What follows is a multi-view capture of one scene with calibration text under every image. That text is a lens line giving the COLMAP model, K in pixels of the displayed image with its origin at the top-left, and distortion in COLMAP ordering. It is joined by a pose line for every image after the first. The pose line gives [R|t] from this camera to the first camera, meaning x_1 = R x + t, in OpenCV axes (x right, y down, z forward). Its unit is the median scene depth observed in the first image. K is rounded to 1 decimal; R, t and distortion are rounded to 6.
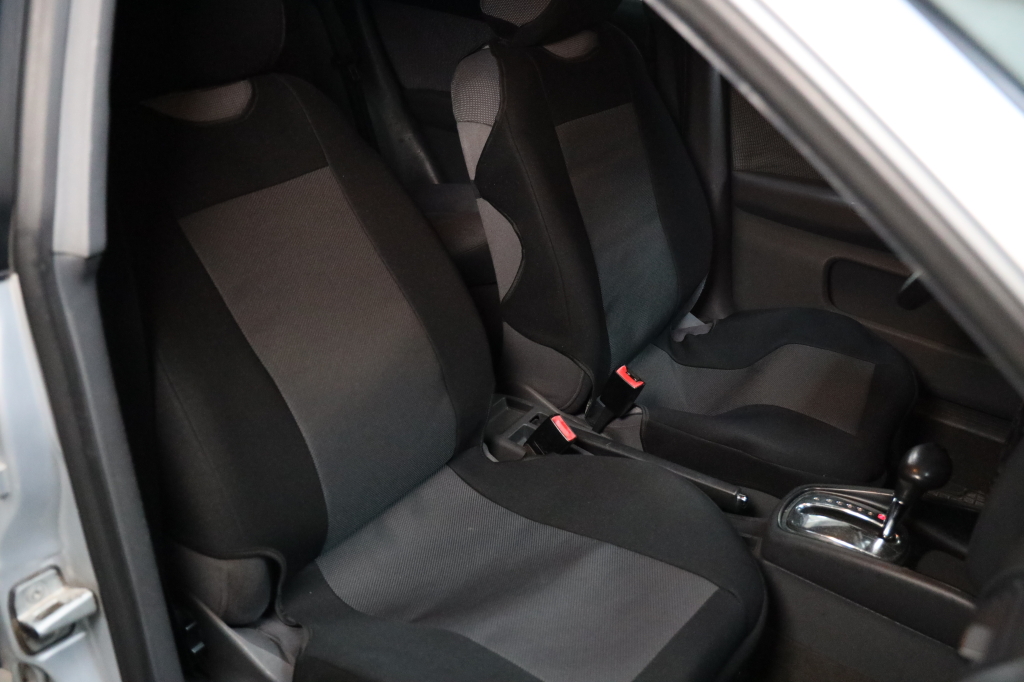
lens RADIAL K [[1034.1, 0, 512.0], [0, 1034.1, 341.0], [0, 0, 1]] dist [0.014860, 0.108725]
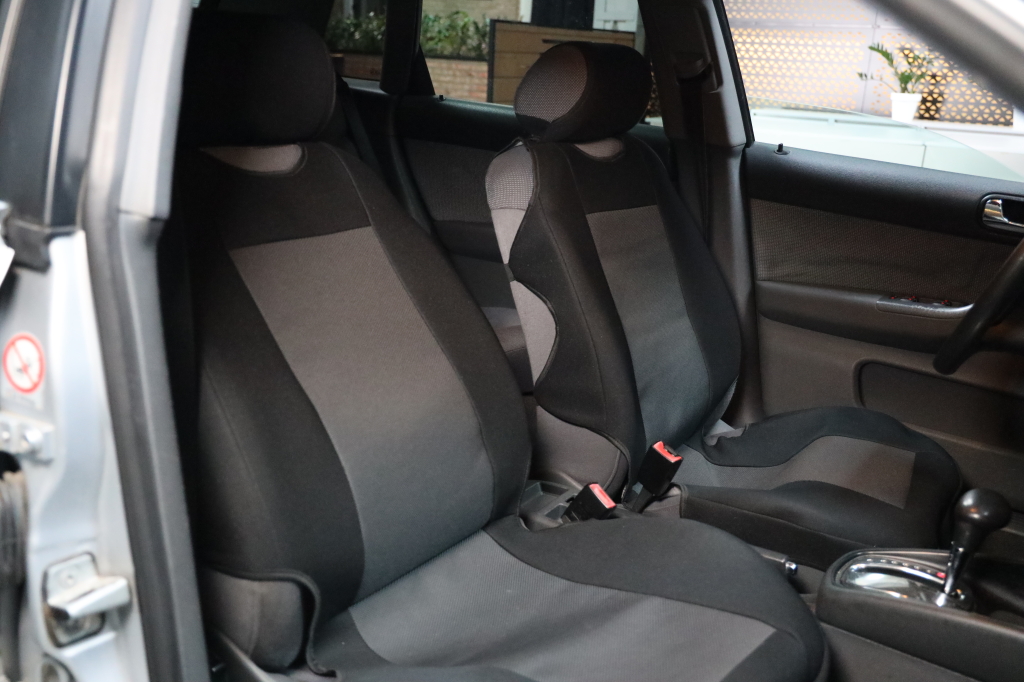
lens RADIAL K [[1034.1, 0, 512.0], [0, 1034.1, 341.0], [0, 0, 1]] dist [0.014860, 0.108725]
pose [[0.999926, -0.005934, -0.010613, -0.025247], [0.003550, 0.977283, -0.211909, 0.155829], [0.011630, 0.211855, 0.977232, 0.015679]]
